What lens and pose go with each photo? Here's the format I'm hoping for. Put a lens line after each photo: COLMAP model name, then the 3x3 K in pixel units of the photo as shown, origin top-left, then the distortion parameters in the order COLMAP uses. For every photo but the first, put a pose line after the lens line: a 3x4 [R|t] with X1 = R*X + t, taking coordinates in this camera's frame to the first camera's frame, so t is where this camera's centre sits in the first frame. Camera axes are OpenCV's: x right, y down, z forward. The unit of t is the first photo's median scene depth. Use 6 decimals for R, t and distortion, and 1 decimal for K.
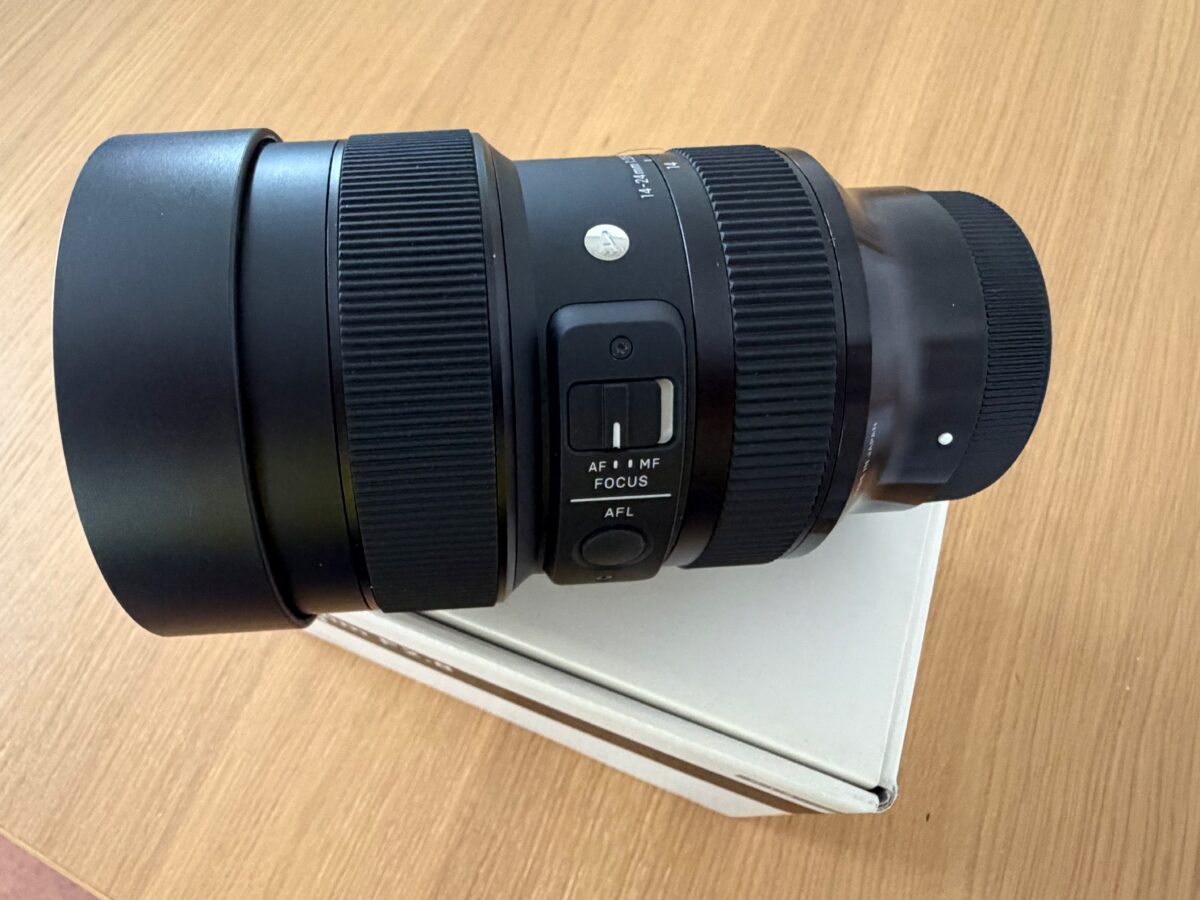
lens RADIAL K [[734.1, 0, 600.0], [0, 734.1, 450.0], [0, 0, 1]] dist [0.001045, 0.000595]
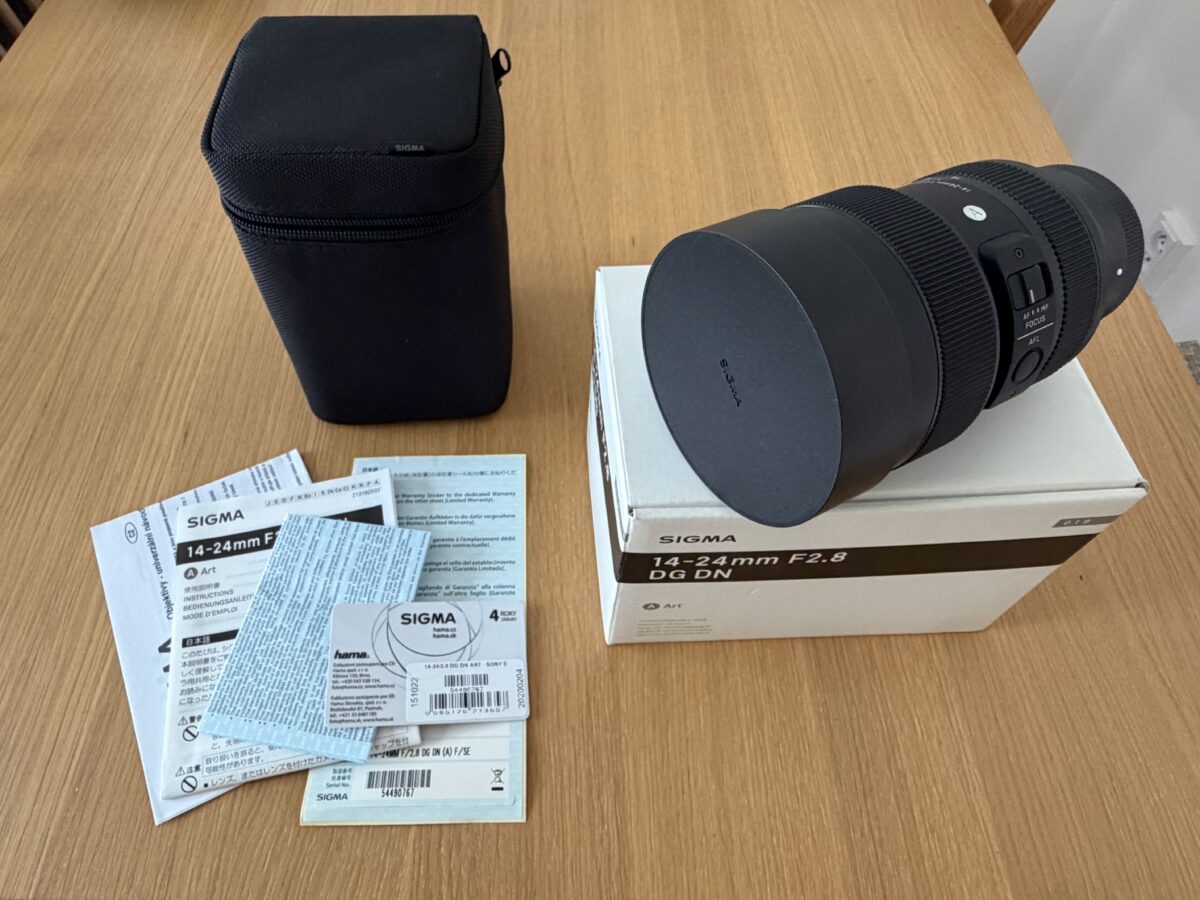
lens RADIAL K [[734.1, 0, 600.0], [0, 734.1, 450.0], [0, 0, 1]] dist [0.001045, 0.000595]
pose [[0.899975, -0.316705, 0.299570, -1.281723], [0.362232, 0.925614, -0.109666, 0.116066], [-0.242554, 0.207210, 0.947751, -0.362557]]
